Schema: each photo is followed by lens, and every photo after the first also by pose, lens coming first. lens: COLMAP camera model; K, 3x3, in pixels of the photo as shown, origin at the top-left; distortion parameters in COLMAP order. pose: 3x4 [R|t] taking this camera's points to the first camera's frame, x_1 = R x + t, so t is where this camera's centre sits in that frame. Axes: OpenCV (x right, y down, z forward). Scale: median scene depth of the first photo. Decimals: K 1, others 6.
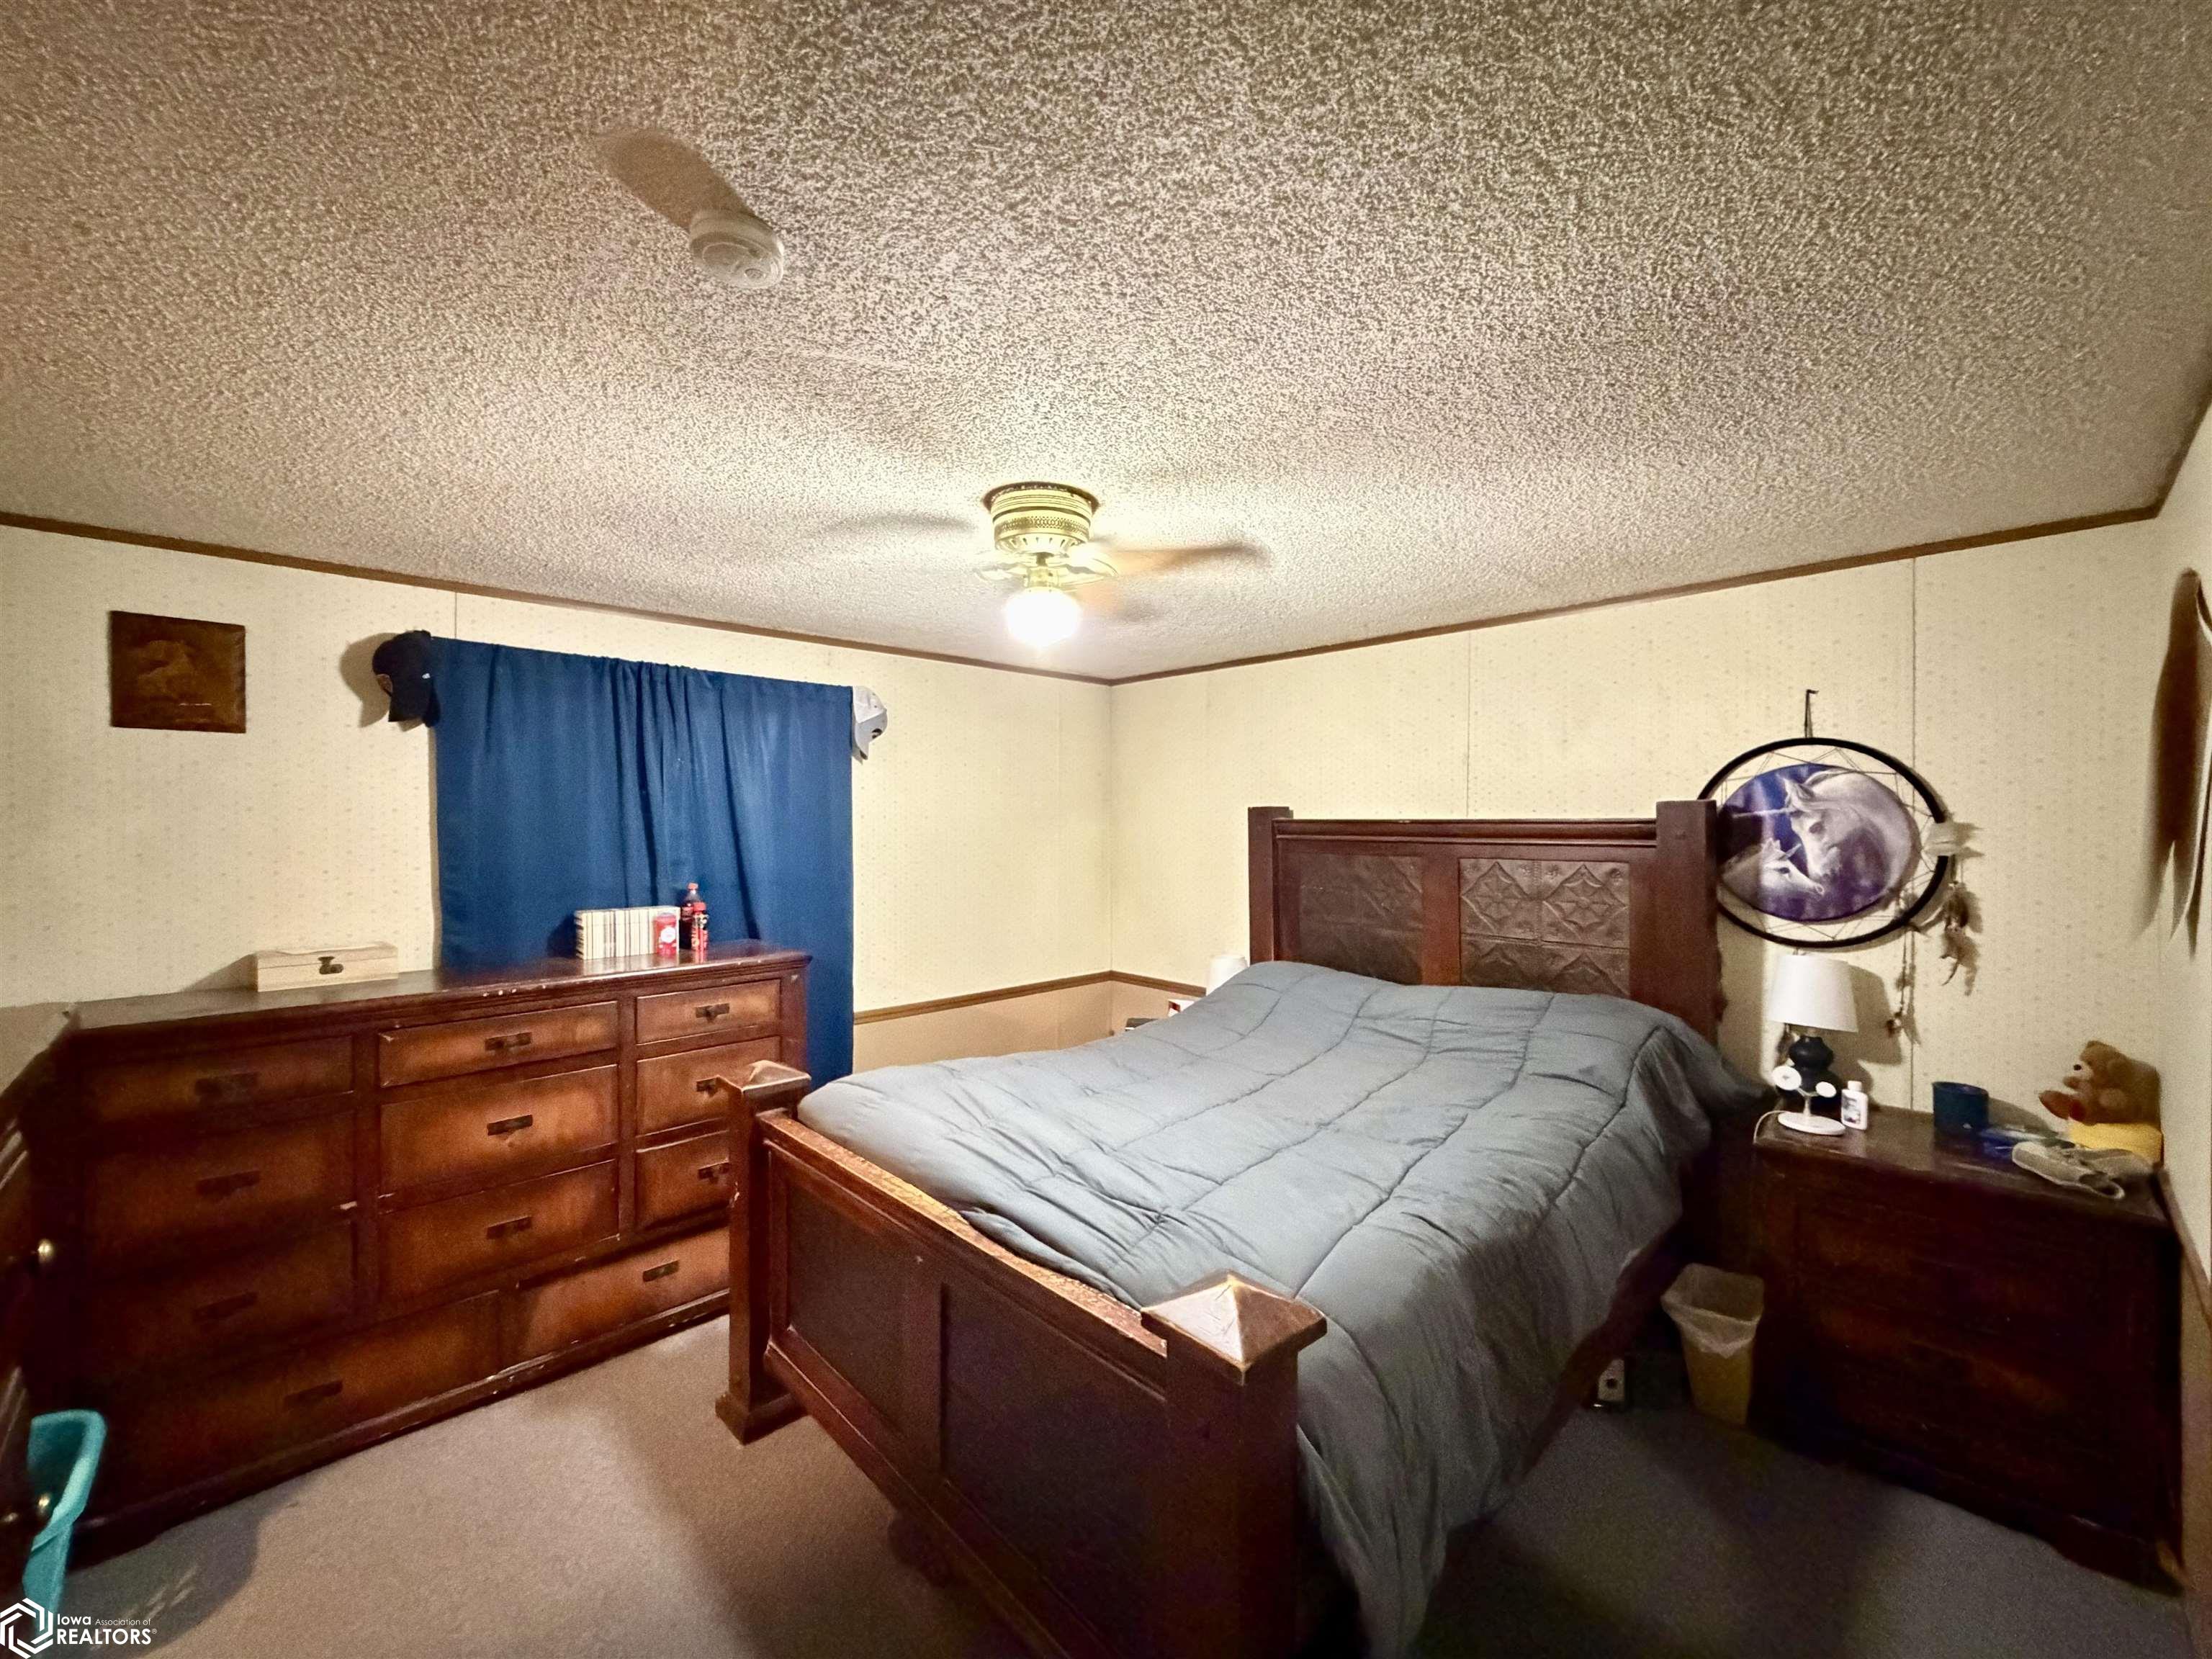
lens RADIAL K [[881.4, 0, 1103.6], [0, 881.4, 825.4], [0, 0, 1]] dist [-0.000577, 0.000302]
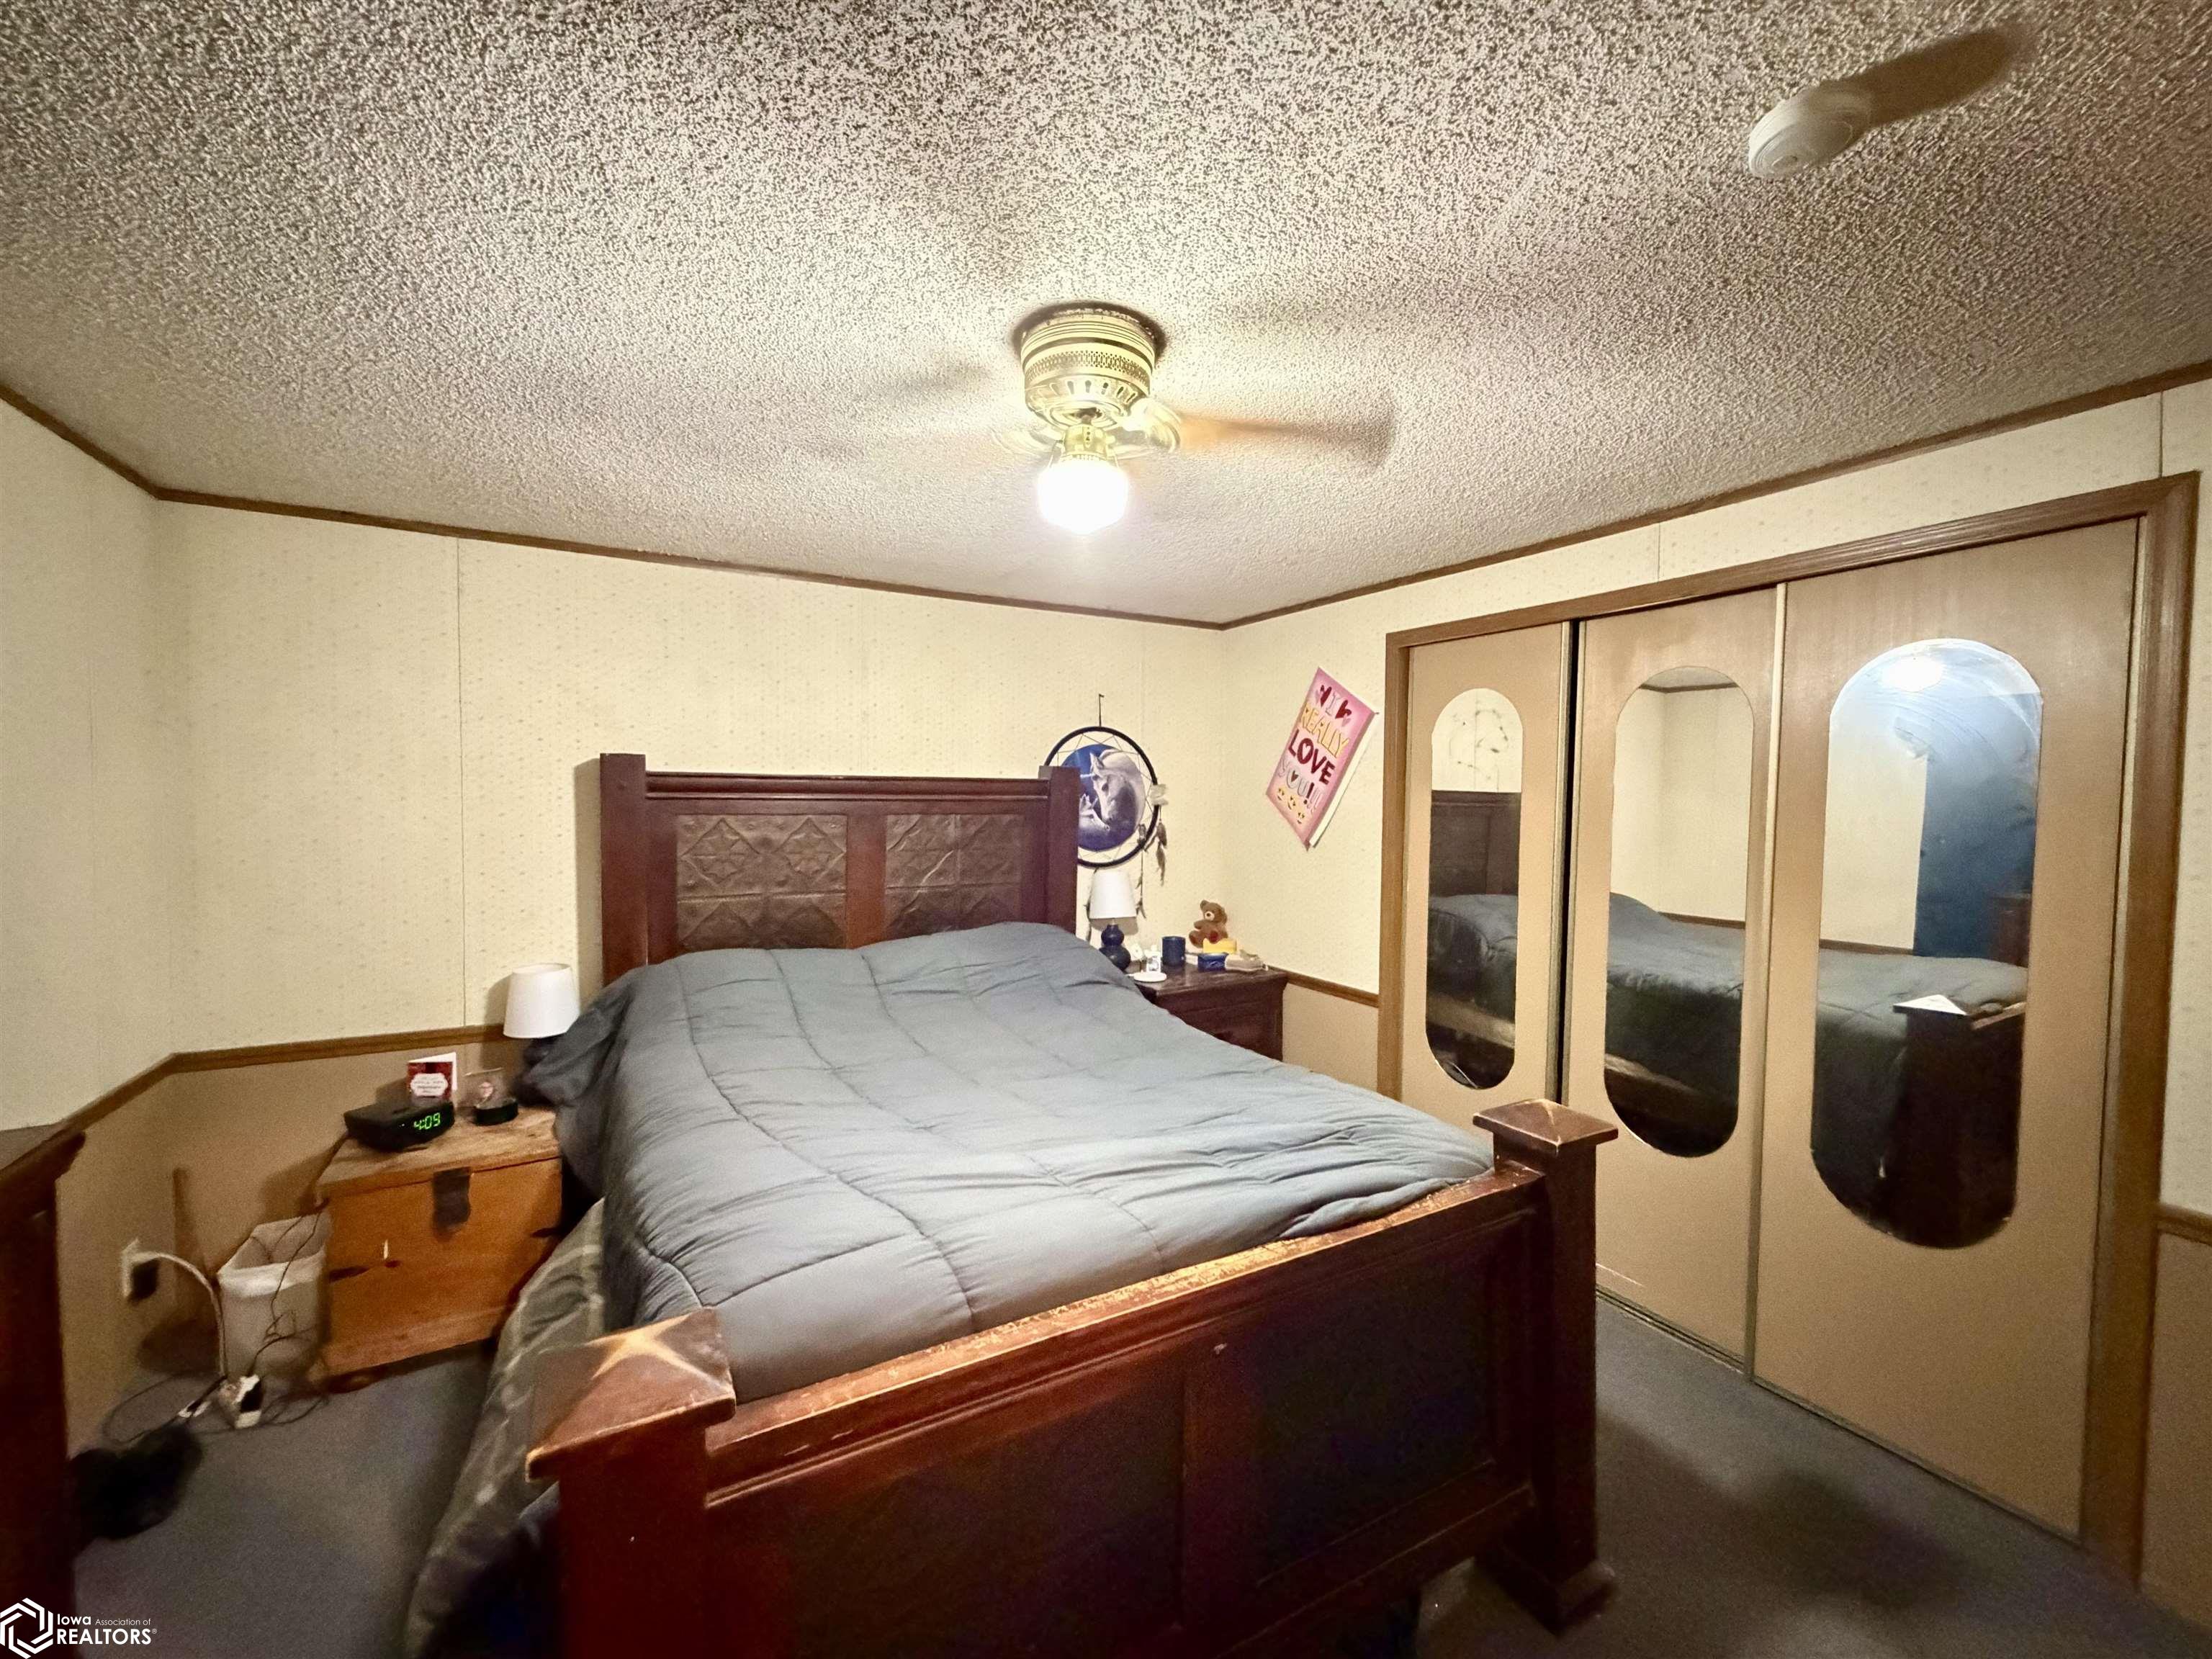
lens RADIAL K [[881.4, 0, 1103.6], [0, 881.4, 825.4], [0, 0, 1]] dist [-0.000577, 0.000302]
pose [[0.245705, -0.028334, 0.968931, -0.702886], [-0.003909, 0.999536, 0.030220, 0.024352], [-0.969337, -0.011213, 0.245480, 0.689995]]
